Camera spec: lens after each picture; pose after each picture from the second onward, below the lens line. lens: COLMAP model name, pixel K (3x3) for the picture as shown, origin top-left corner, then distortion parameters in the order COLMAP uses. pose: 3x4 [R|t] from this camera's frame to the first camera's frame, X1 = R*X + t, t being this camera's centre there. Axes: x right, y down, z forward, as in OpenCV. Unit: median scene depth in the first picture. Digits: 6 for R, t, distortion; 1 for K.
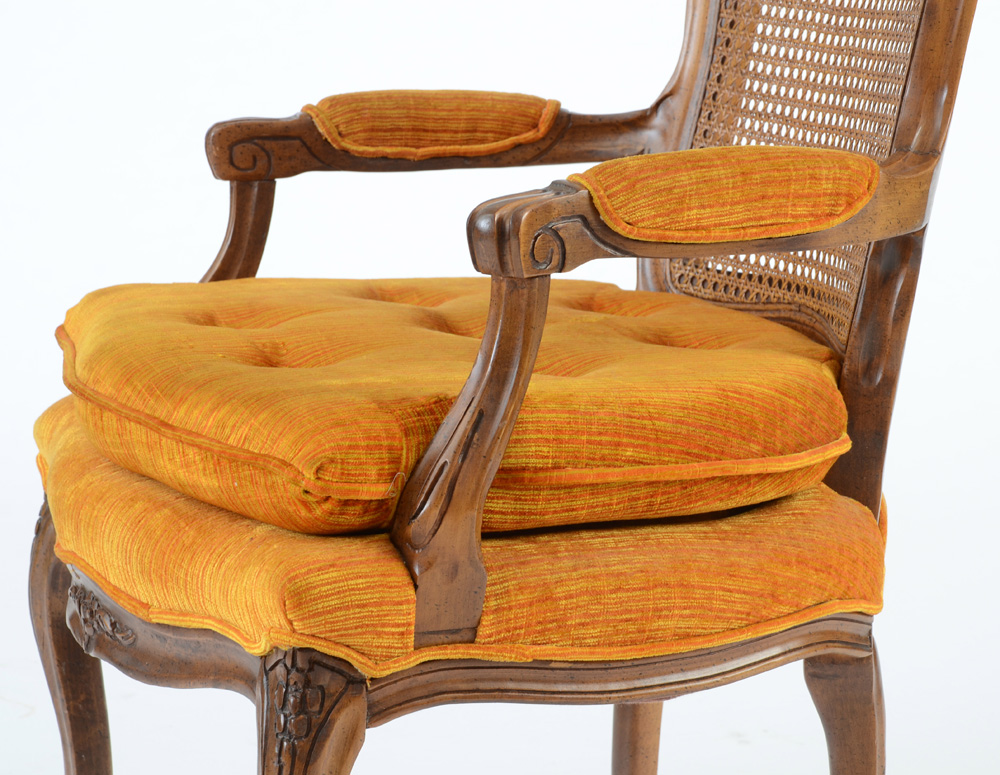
lens RADIAL K [[3509.6, 0, 548.3], [0, 3509.6, 387.6], [0, 0, 1]] dist [0.808037, -0.223241]
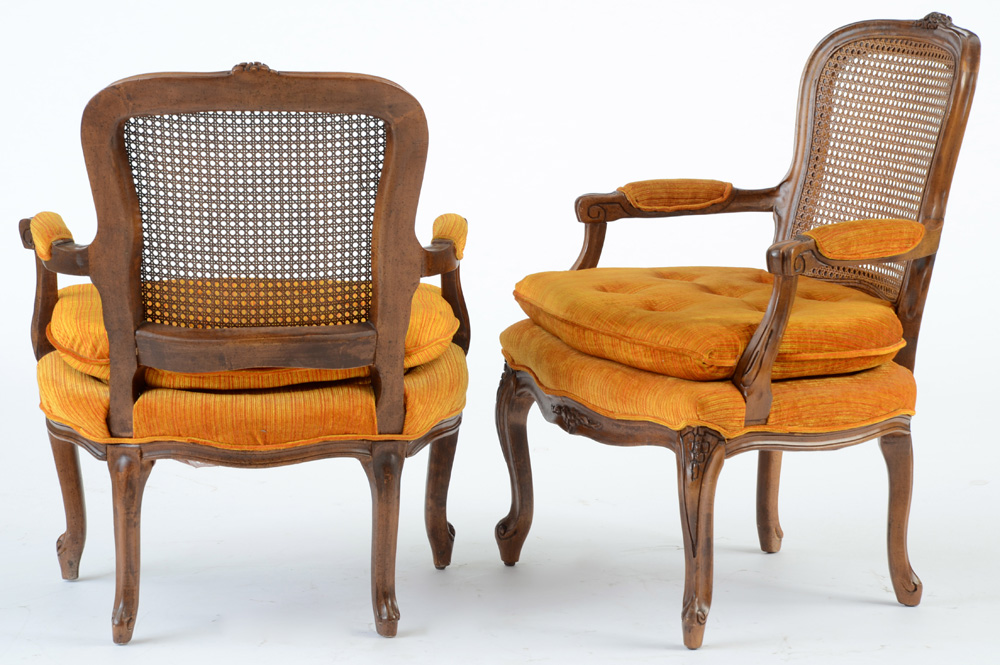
lens RADIAL K [[3367.8, 0, 500.0], [0, 3367.8, 332.5], [0, 0, 1]] dist [0.921273, 0.410210]
pose [[0.994772, -0.005938, 0.101950, -0.431369], [0.004775, 0.999921, 0.011645, -0.019286], [-0.102011, -0.011097, 0.994721, -1.279367]]
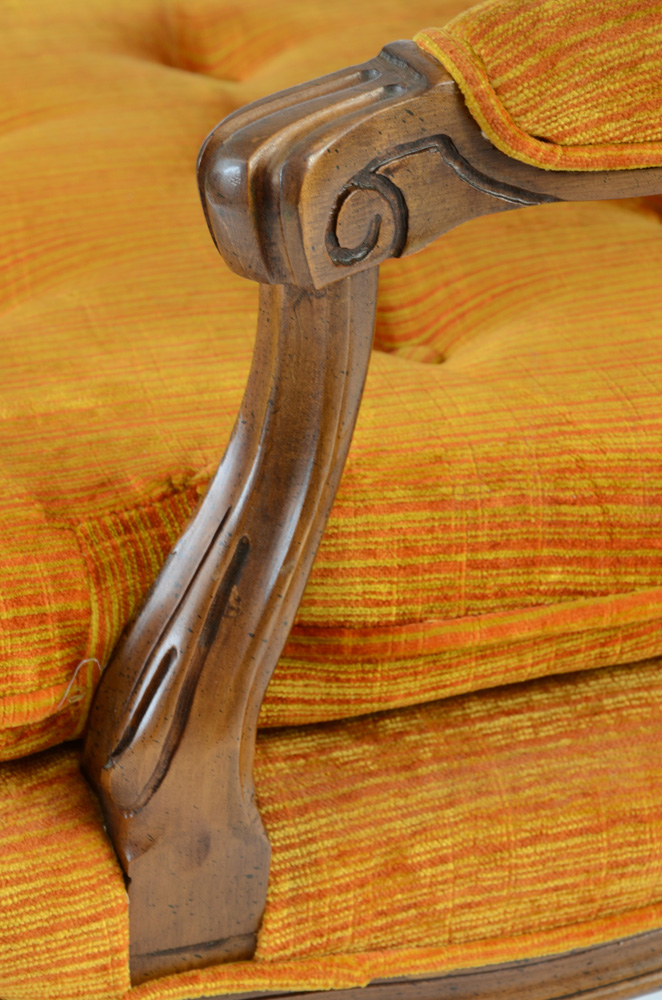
lens RADIAL K [[3441.4, 0, 331.0], [0, 3441.4, 500.0], [0, 0, 1]] dist [0.817332, 0.980948]
pose [[0.995635, -0.006703, -0.093096, 0.036720], [0.030197, 0.966908, 0.253333, -0.116599], [0.088317, -0.255038, 0.962889, 0.516426]]
